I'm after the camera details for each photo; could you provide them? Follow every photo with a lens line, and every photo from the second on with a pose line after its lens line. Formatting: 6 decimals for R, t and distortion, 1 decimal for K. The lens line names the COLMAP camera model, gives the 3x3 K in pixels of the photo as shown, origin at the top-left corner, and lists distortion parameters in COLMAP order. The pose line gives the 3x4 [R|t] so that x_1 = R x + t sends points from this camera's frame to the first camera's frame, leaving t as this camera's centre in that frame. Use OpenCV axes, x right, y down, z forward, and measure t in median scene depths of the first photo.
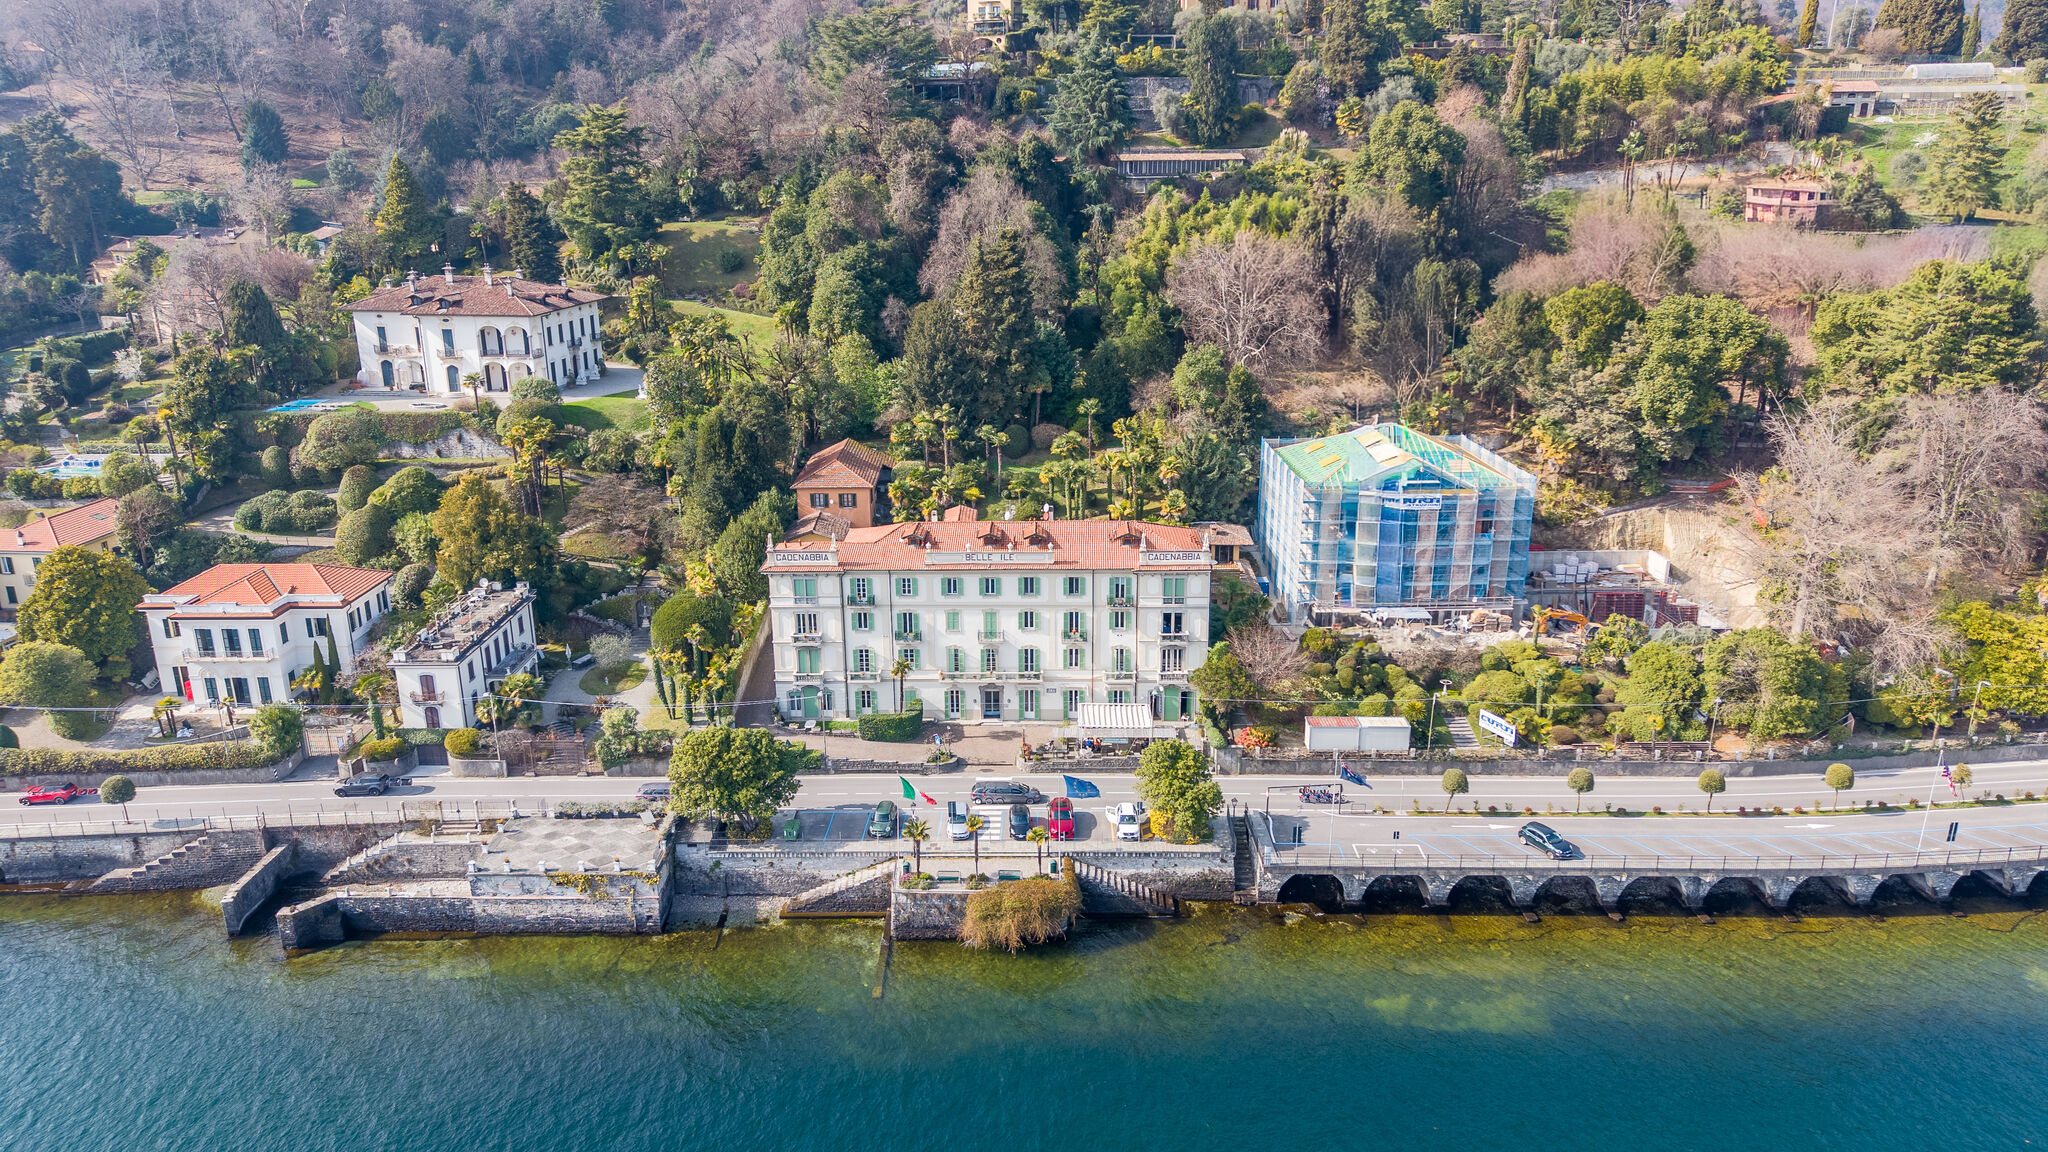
lens RADIAL K [[1364.5, 0, 1024.0], [0, 1364.5, 576.0], [0, 0, 1]] dist [0.096112, -0.105817]
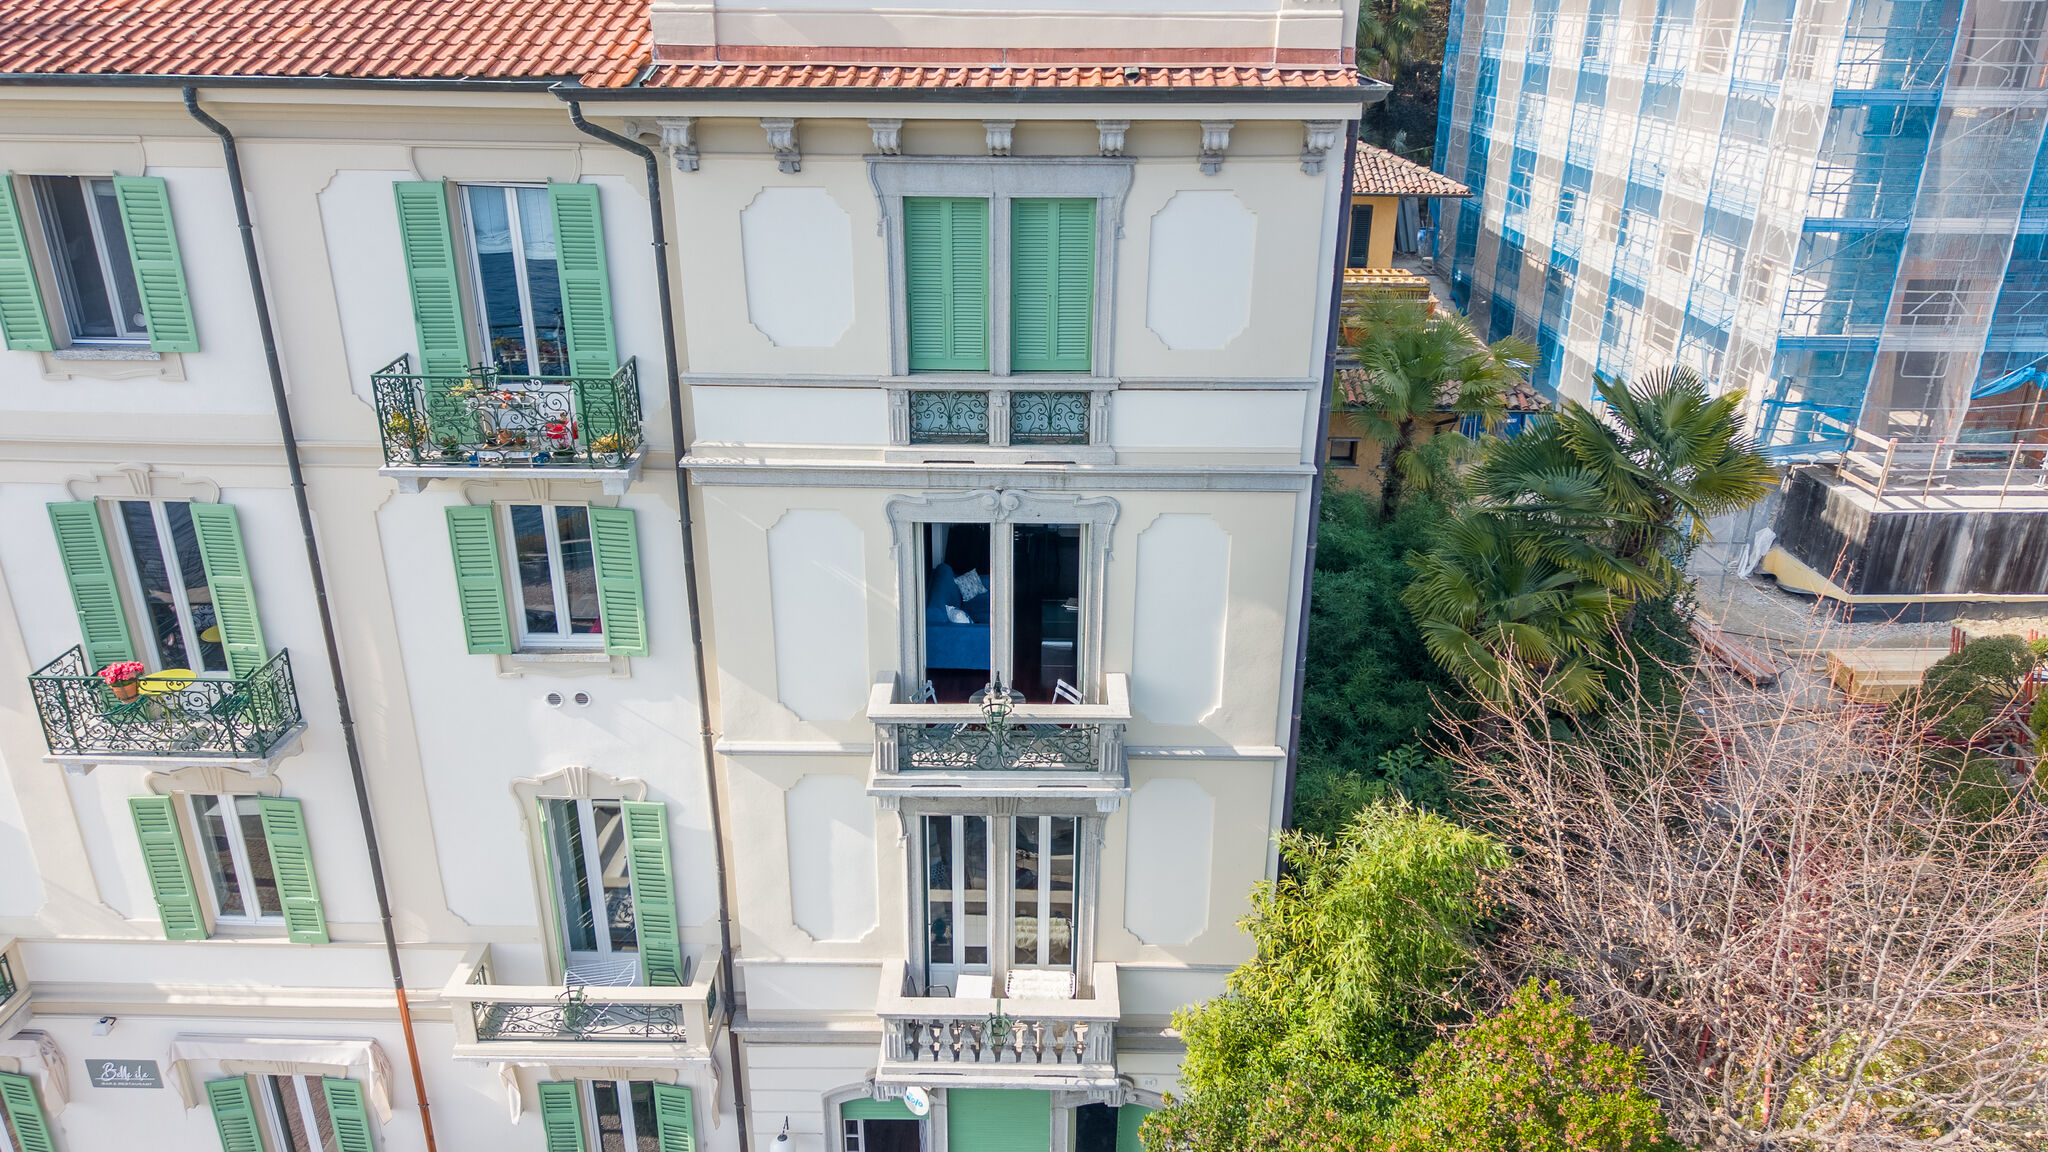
lens RADIAL K [[1374.5, 0, 1021.5], [0, 1374.5, 555.1], [0, 0, 1]] dist [0.080173, -0.105442]
pose [[0.999897, 0.013191, -0.005626, 0.110489], [-0.012655, 0.996170, 0.086512, 0.019576], [0.006746, -0.086432, 0.996235, 0.874666]]
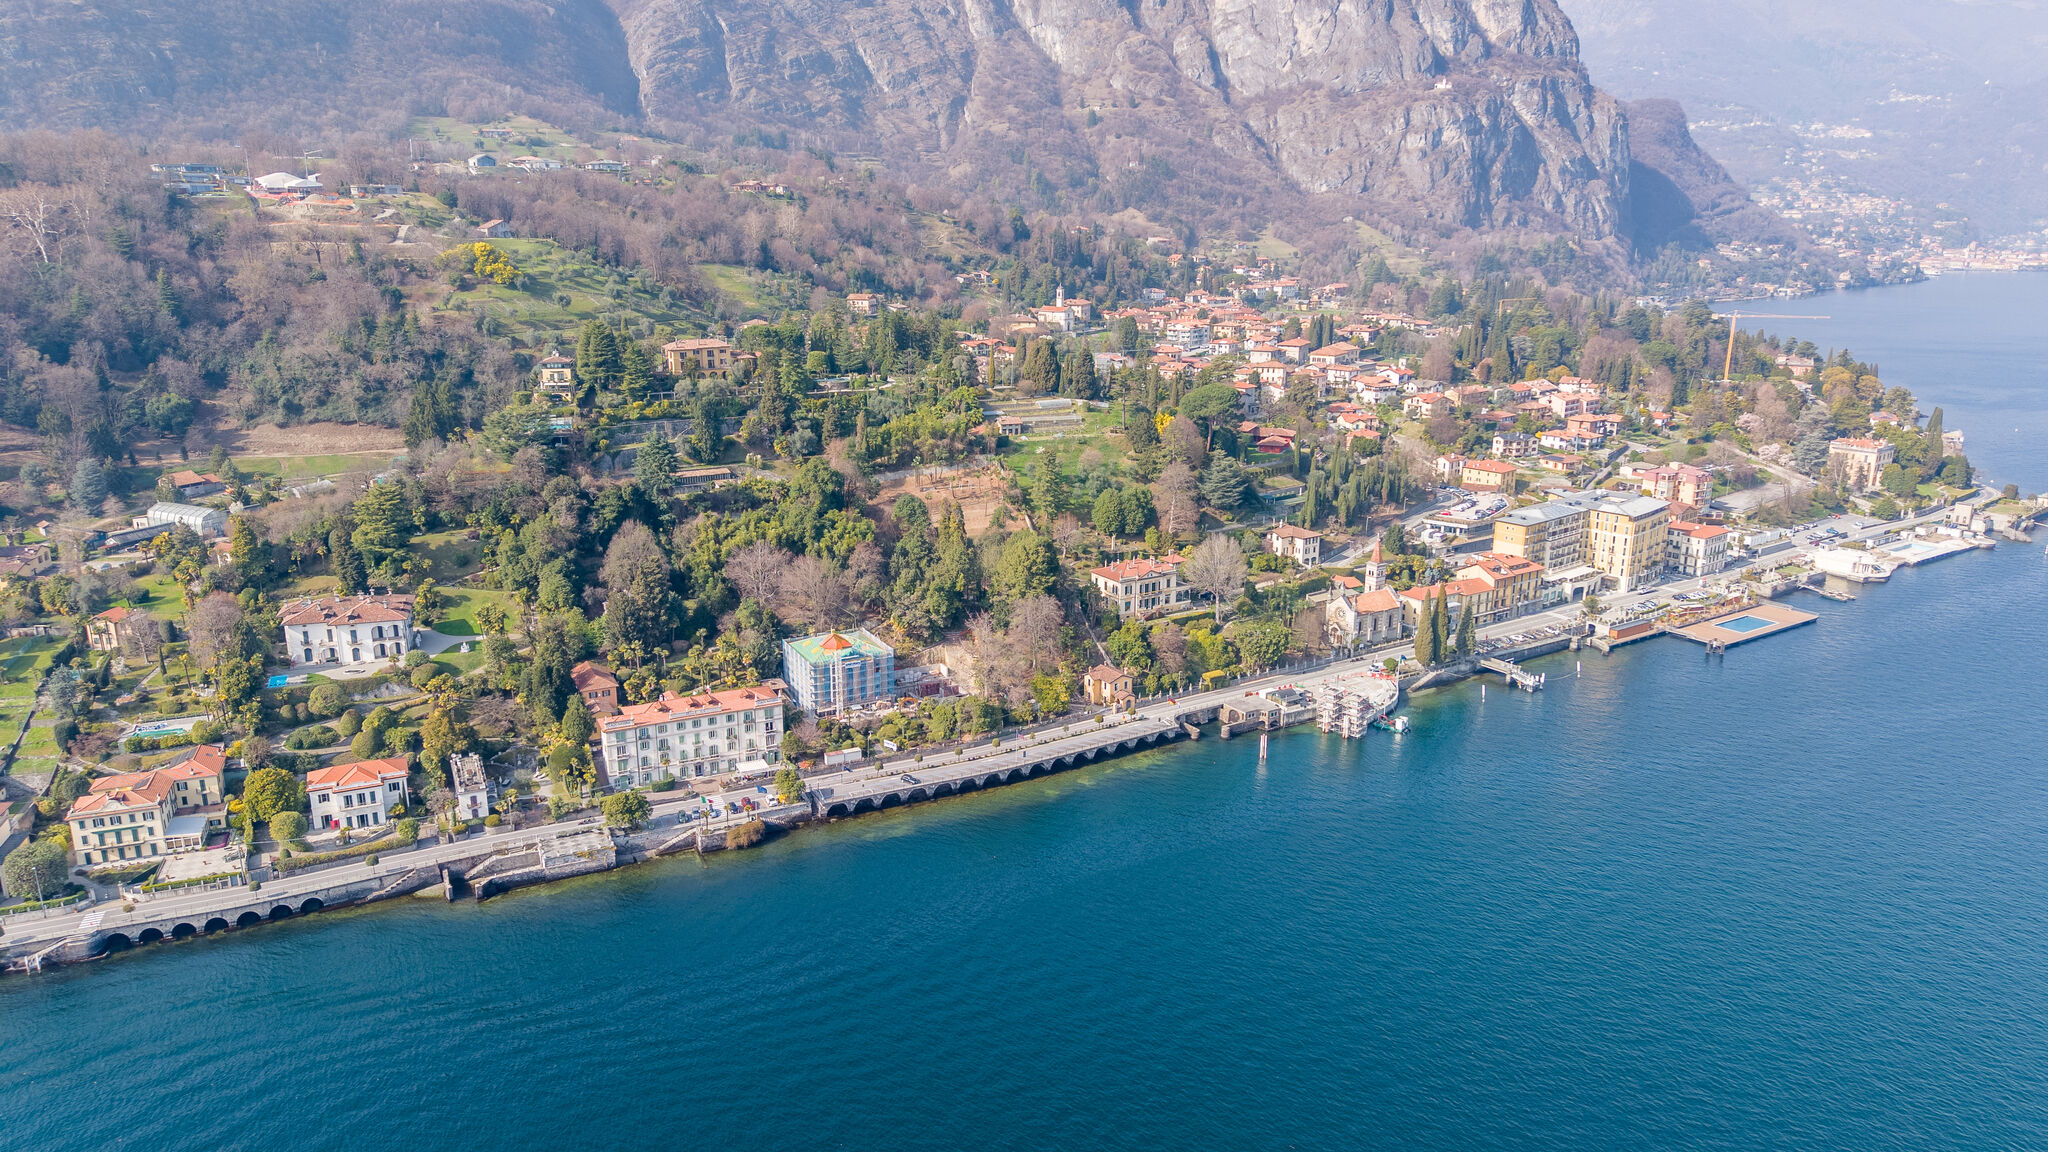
lens RADIAL K [[1345.4, 0, 1108.4], [0, 1345.4, 568.0], [0, 0, 1]] dist [0.030313, -0.097436]
pose [[0.869929, -0.101898, 0.482535, -0.530538], [0.119516, 0.992815, -0.005813, -0.171052], [-0.478476, 0.062727, 0.875857, -1.556000]]
